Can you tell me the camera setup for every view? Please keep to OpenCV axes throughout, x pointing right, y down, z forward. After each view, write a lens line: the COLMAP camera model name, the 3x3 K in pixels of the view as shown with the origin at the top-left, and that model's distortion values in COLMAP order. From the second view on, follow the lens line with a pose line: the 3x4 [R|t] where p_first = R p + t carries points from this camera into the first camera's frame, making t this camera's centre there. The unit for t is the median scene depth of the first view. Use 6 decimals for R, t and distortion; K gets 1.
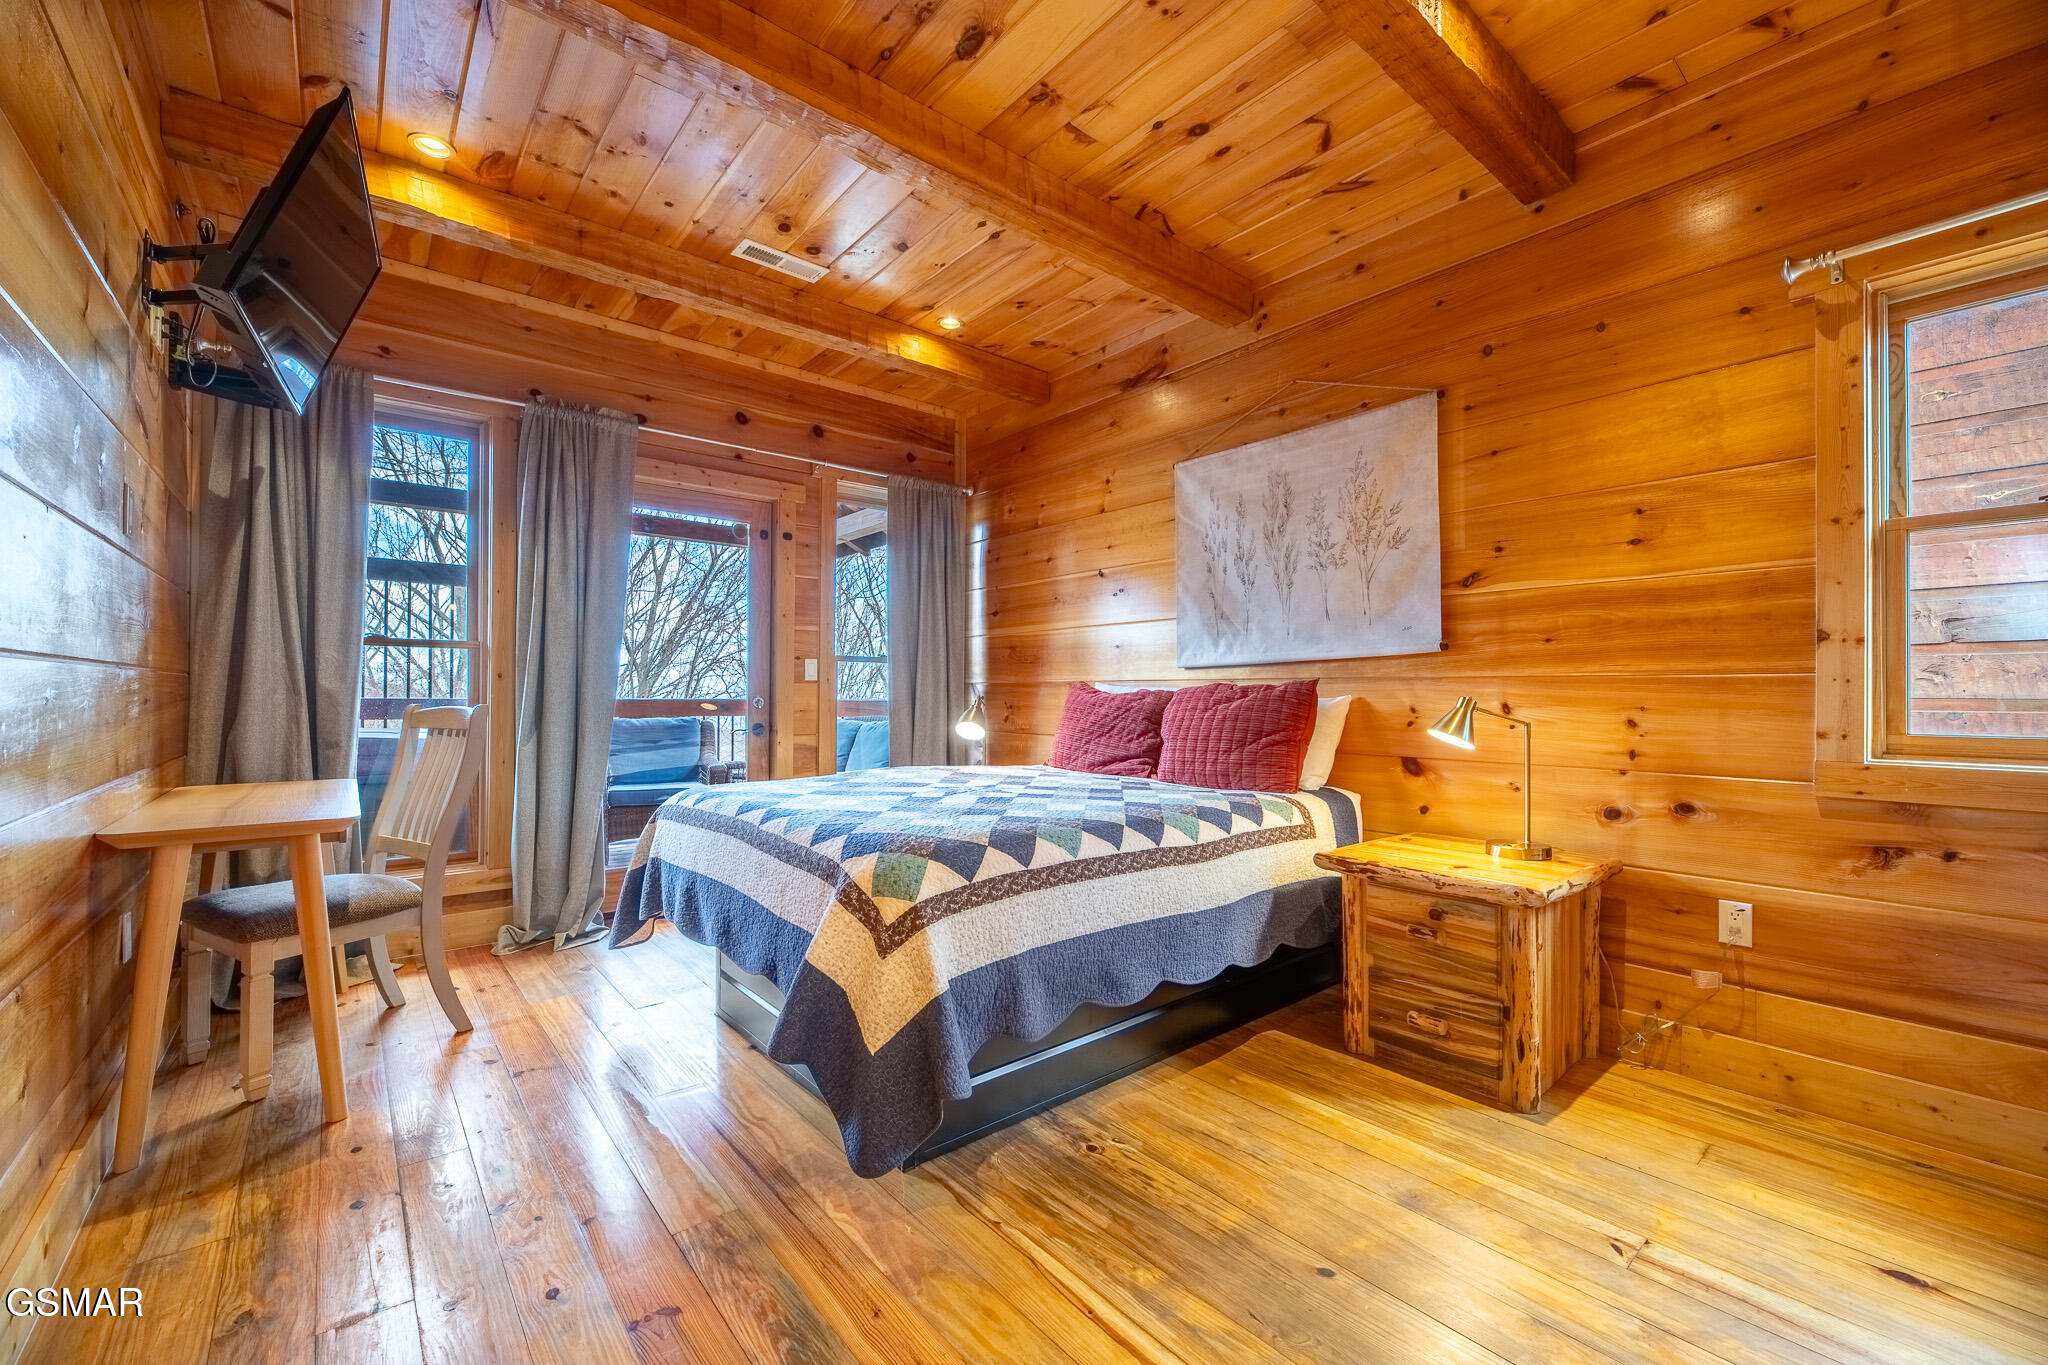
lens RADIAL K [[832.4, 0, 1027.2], [0, 832.4, 693.1], [0, 0, 1]] dist [0.000646, -0.003660]
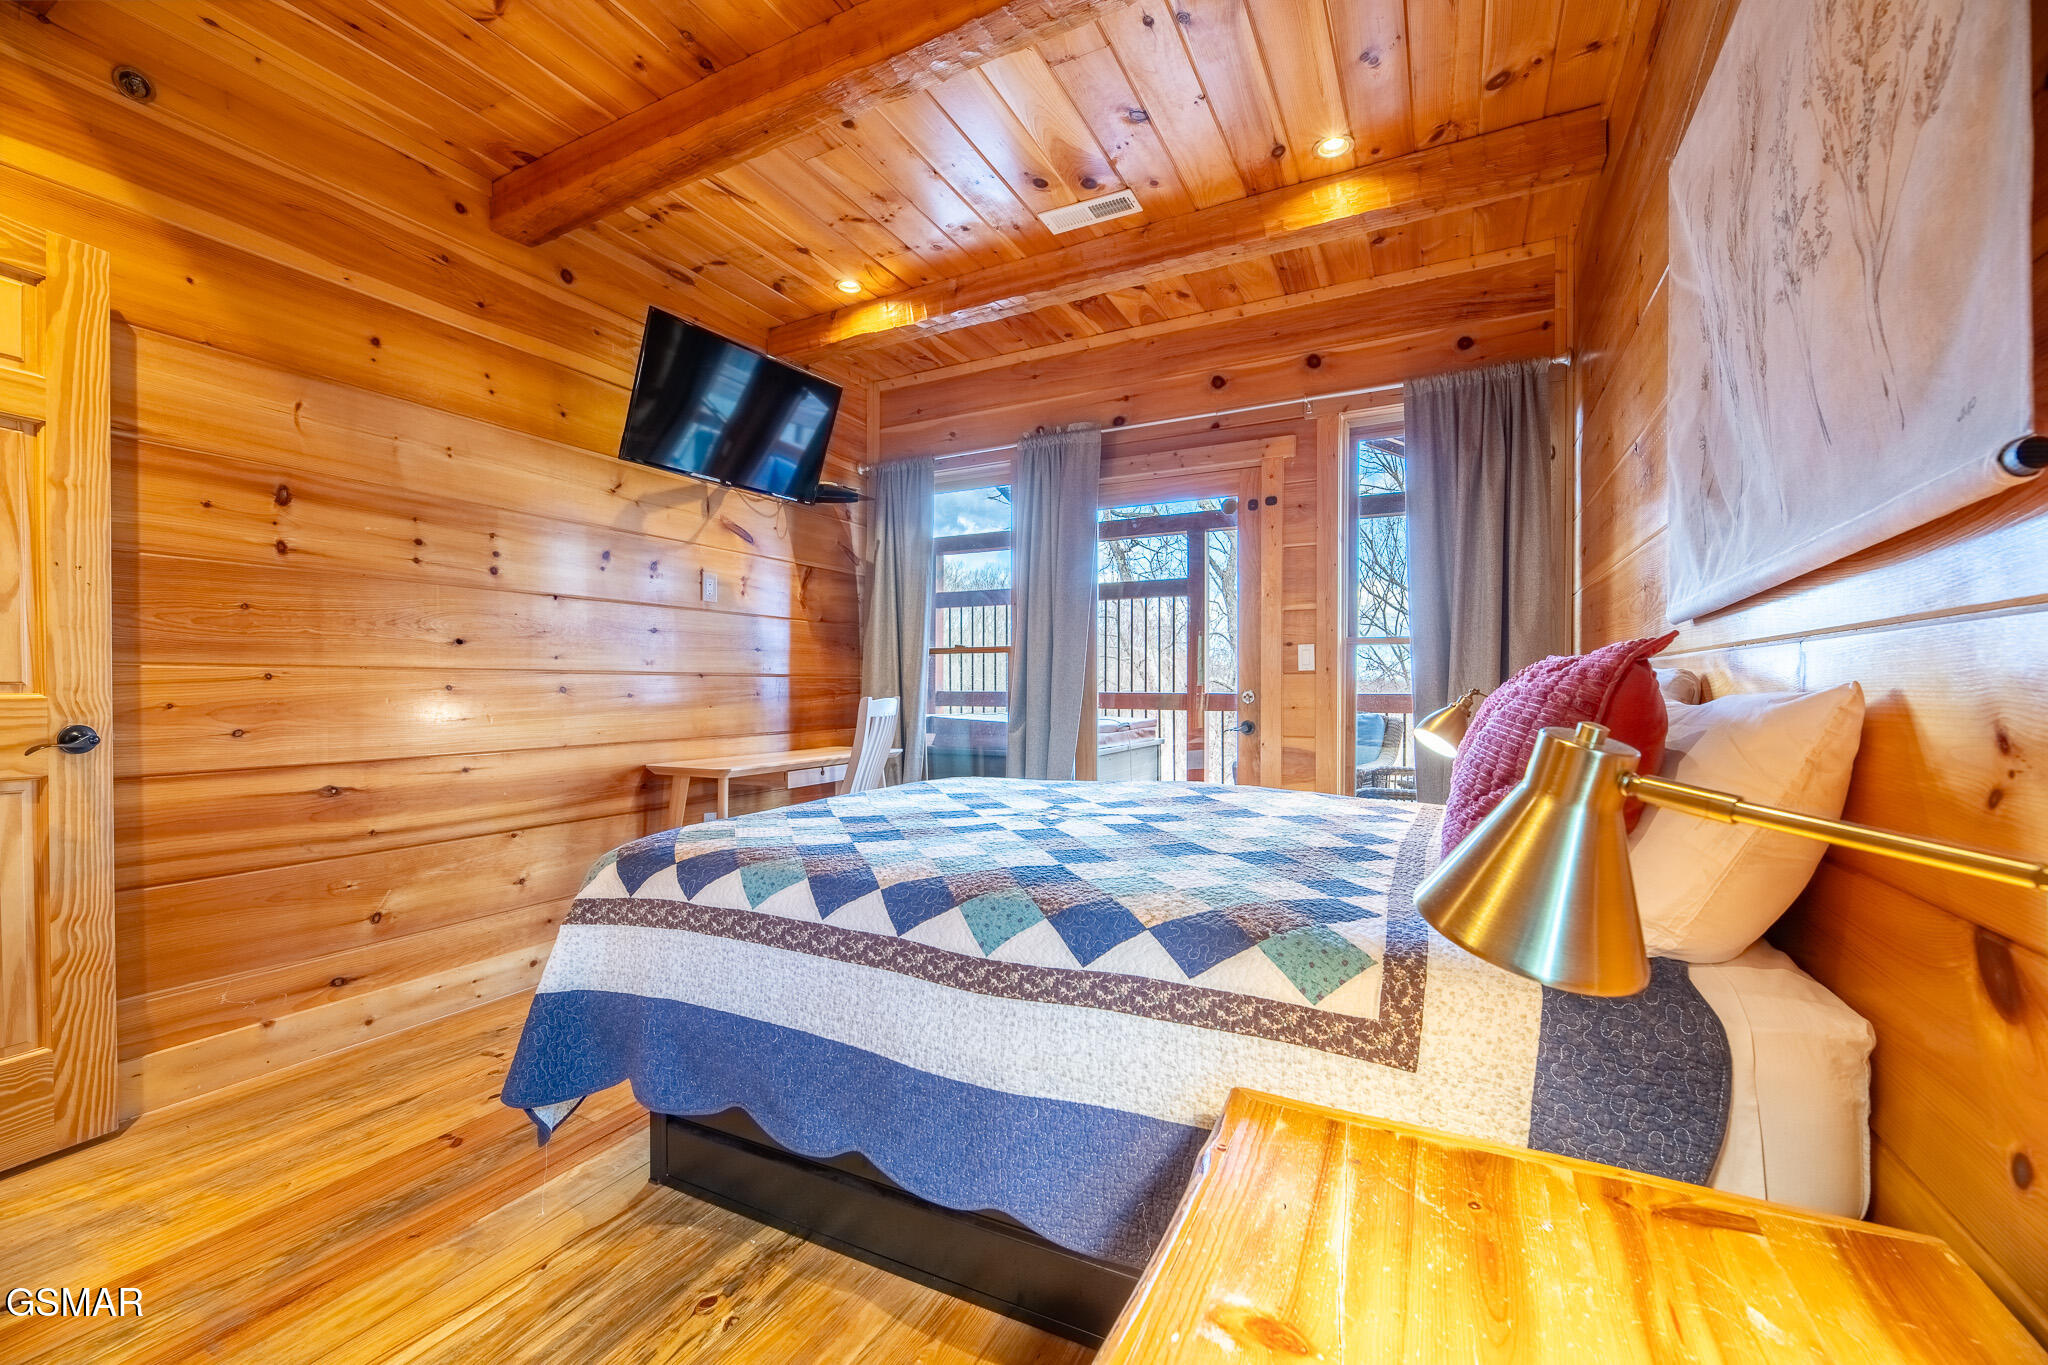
lens RADIAL K [[824.4, 0, 1021.3], [0, 824.4, 695.4], [0, 0, 1]] dist [-0.002925, -0.000331]
pose [[0.389900, 0.003778, -0.920849, 0.477835], [0.004700, 0.999970, 0.006093, 0.003725], [0.920845, -0.006704, 0.389871, 0.545501]]
